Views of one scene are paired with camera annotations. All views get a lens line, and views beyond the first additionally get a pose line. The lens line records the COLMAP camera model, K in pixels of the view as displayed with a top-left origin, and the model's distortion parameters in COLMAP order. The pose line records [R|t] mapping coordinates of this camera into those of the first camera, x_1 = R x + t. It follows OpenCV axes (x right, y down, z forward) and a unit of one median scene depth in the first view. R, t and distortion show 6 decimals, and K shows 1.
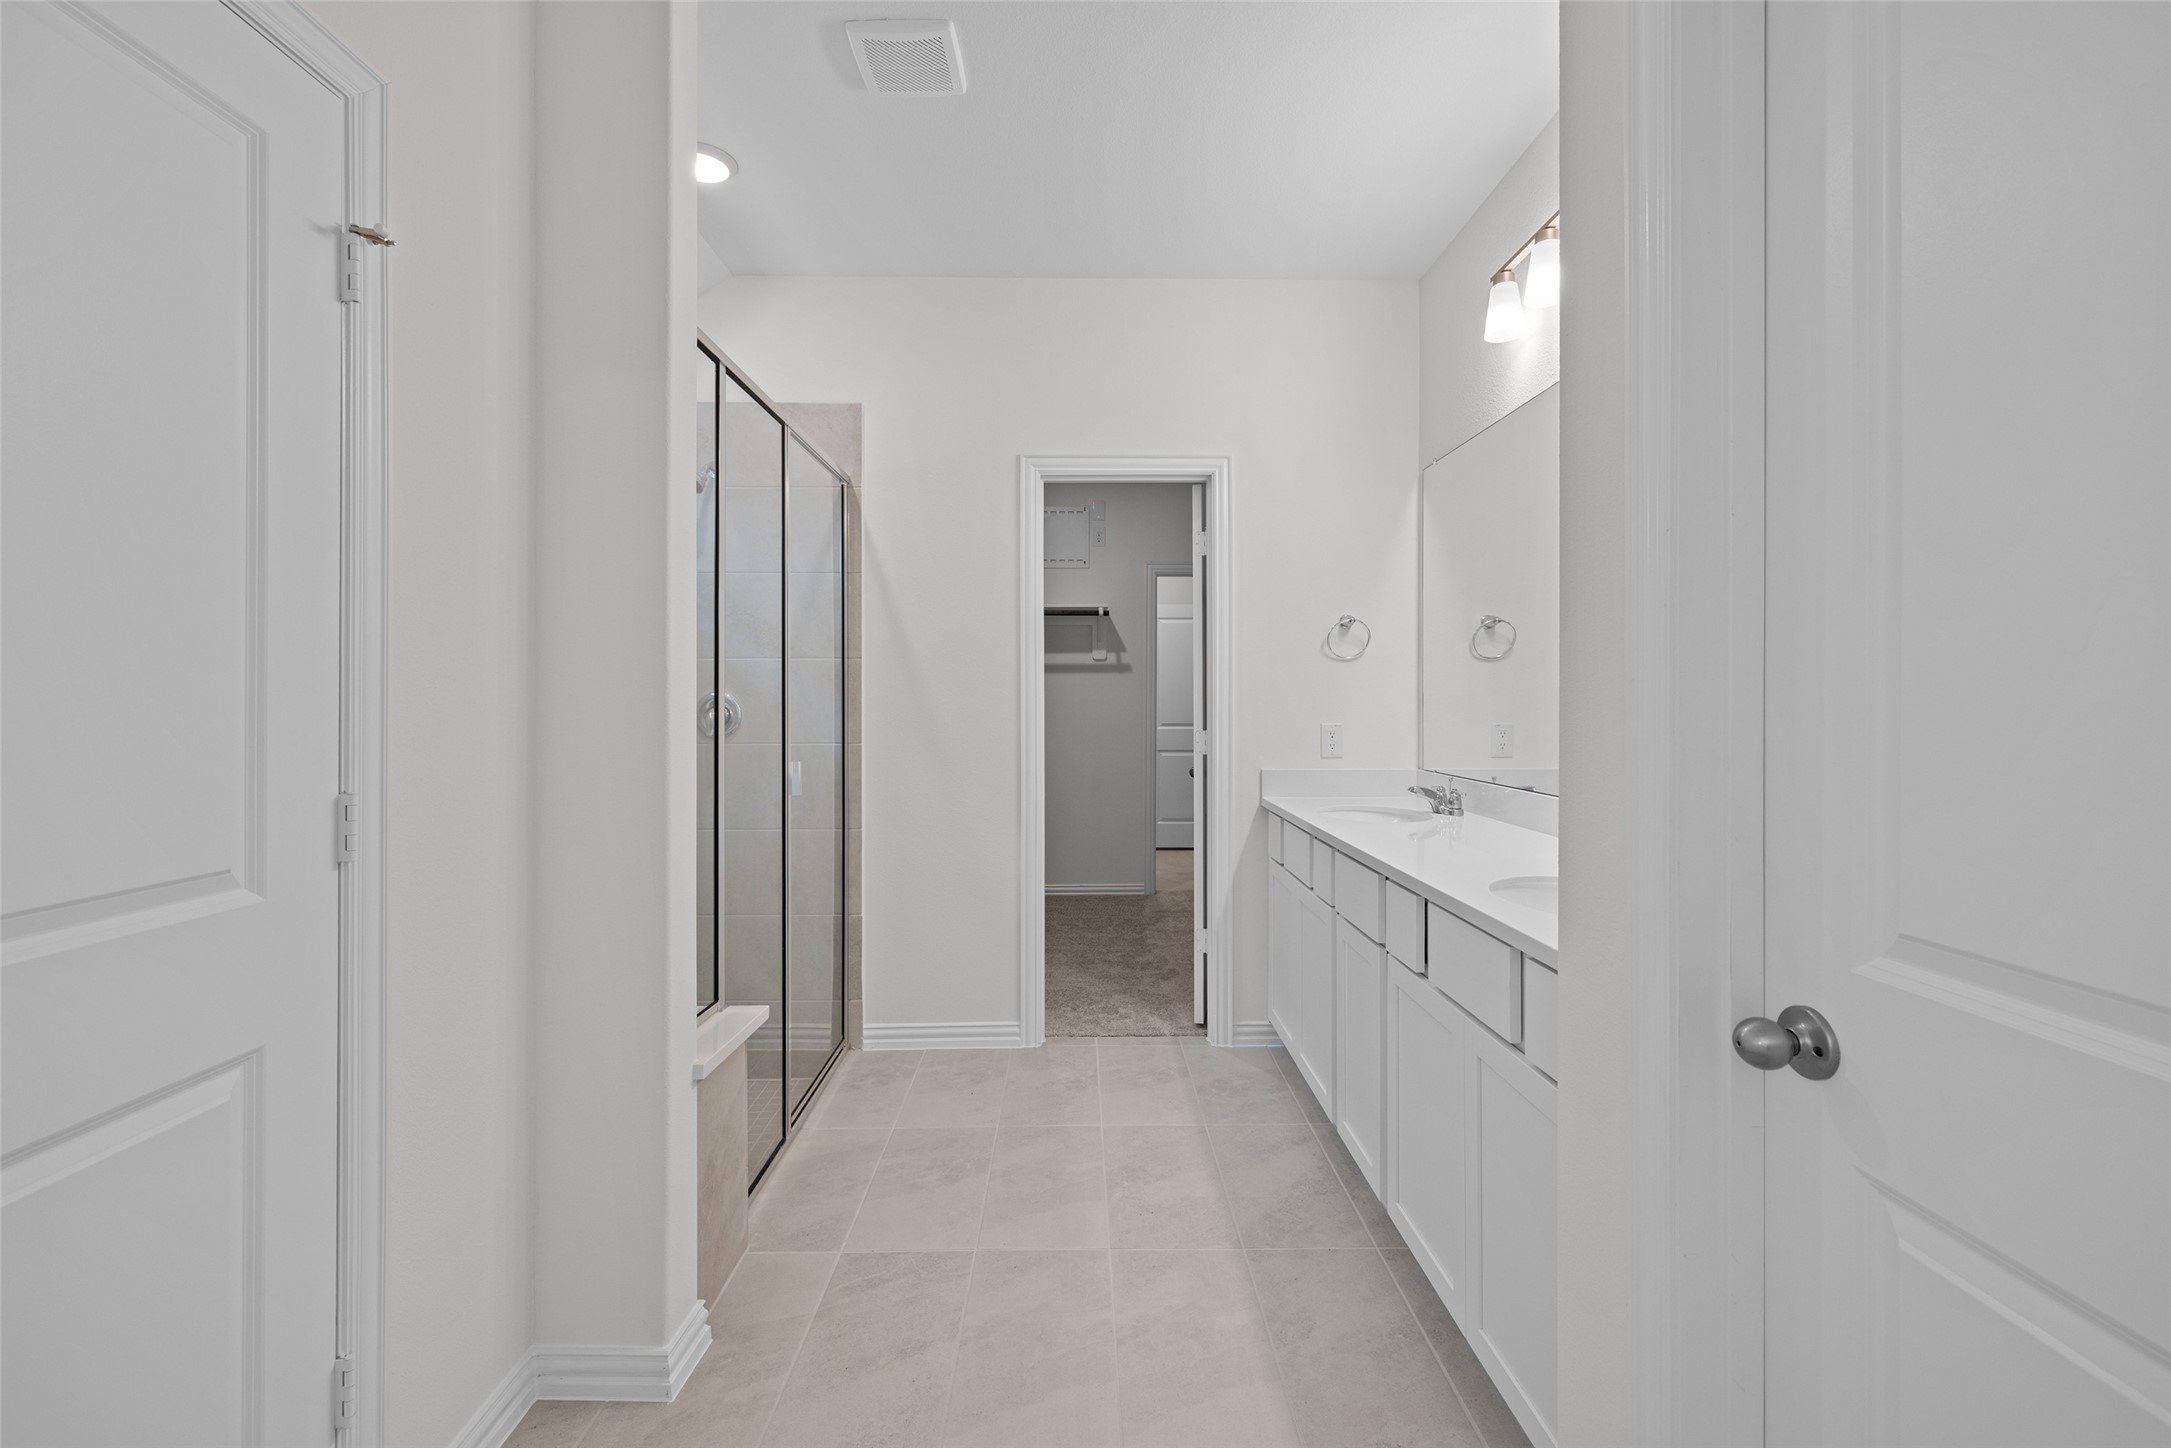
lens RADIAL K [[907.0, 0, 1090.8], [0, 907.0, 720.4], [0, 0, 1]] dist [0.002510, 0.000446]
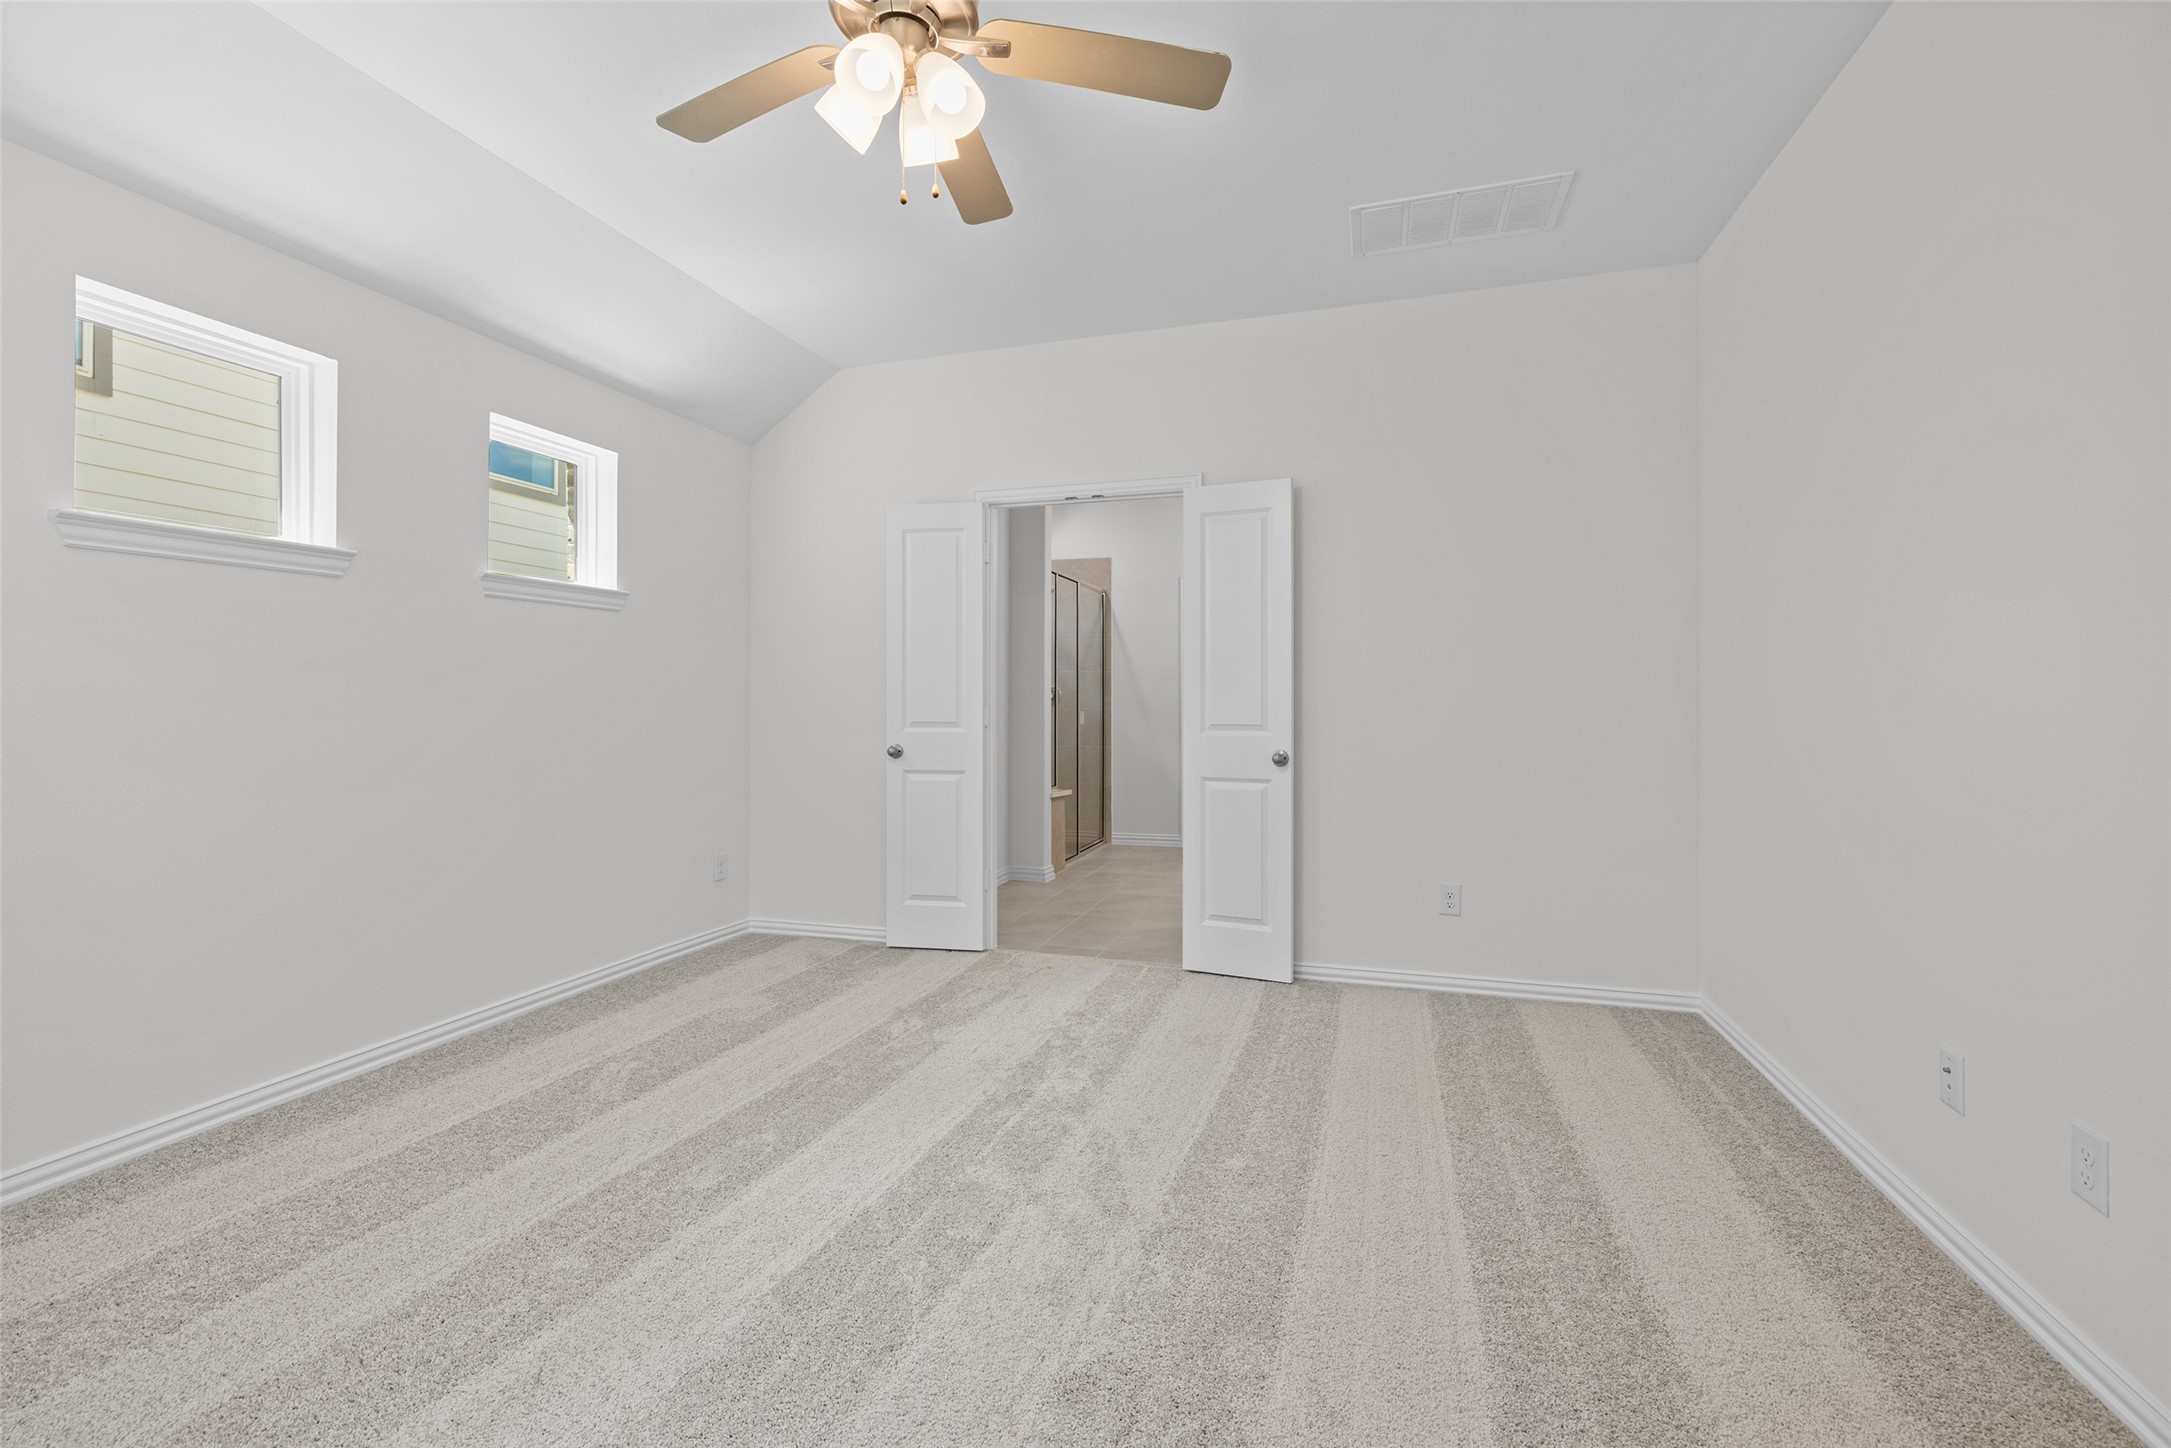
lens RADIAL K [[907.0, 0, 1085.2], [0, 907.0, 714.3], [0, 0, 1]] dist [0.002510, 0.000446]
pose [[0.946932, -0.003244, -0.321418, 0.412224], [-0.000547, 0.999931, -0.011704, 0.069224], [0.321434, 0.011258, 0.946865, -1.157838]]
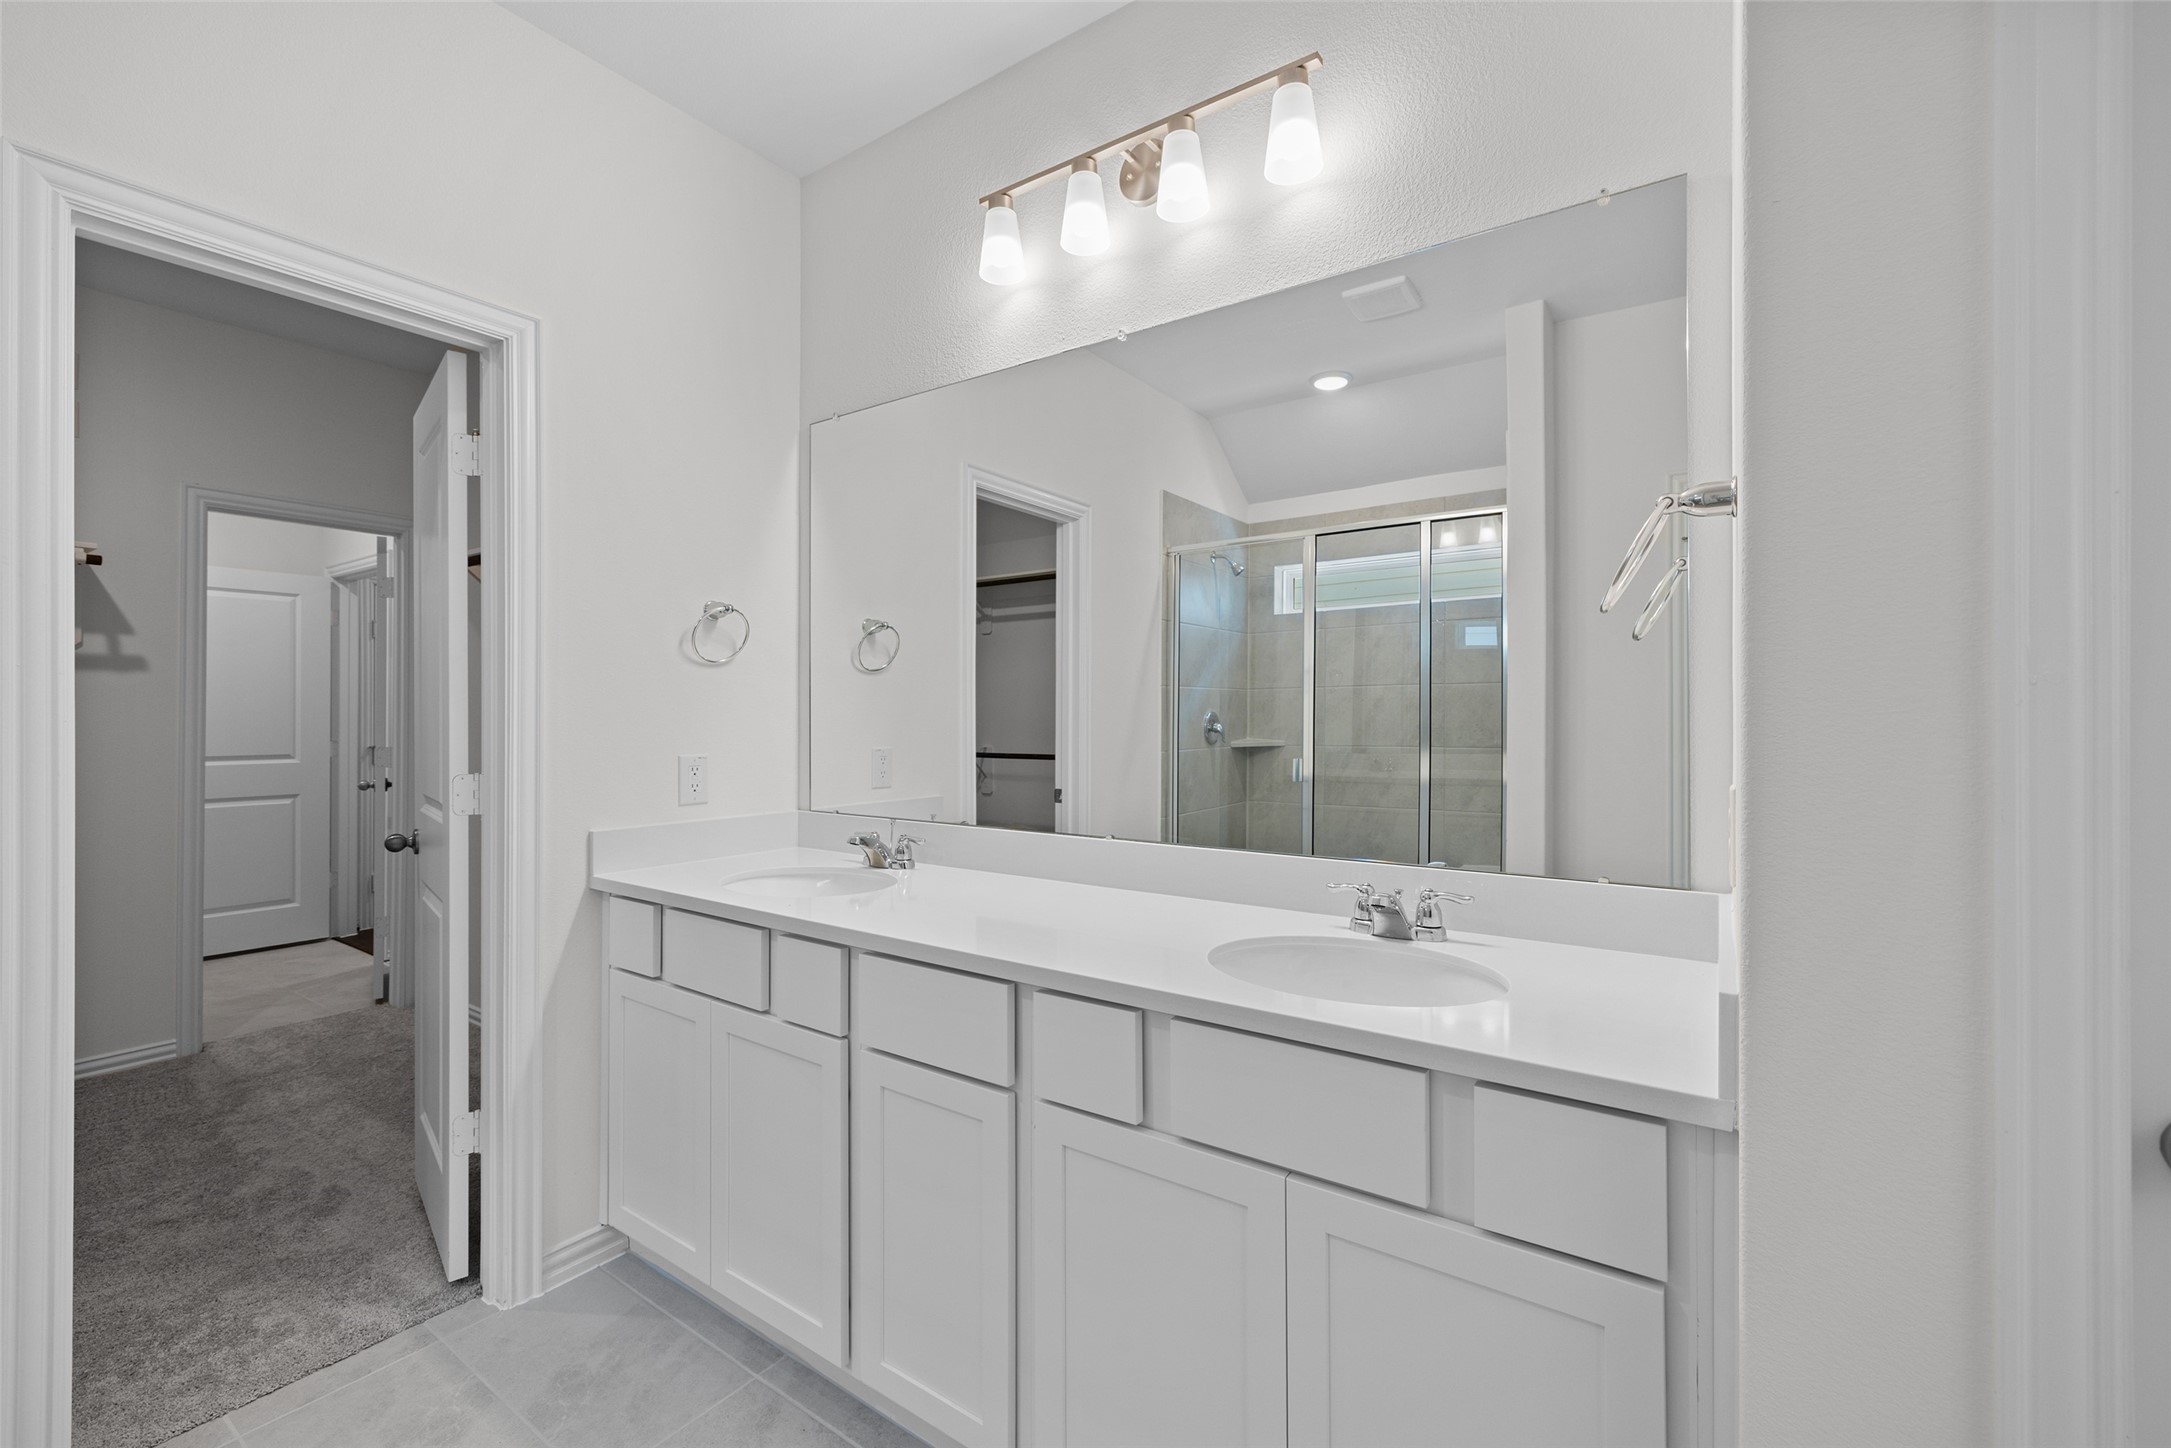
lens RADIAL K [[907.0, 0, 1082.4], [0, 907.0, 719.7], [0, 0, 1]] dist [0.002510, 0.000446]
pose [[0.593083, -0.001311, 0.805140, -0.115068], [0.017427, 0.999785, -0.011210, -0.010163], [-0.804953, 0.020680, 0.592978, 0.336978]]
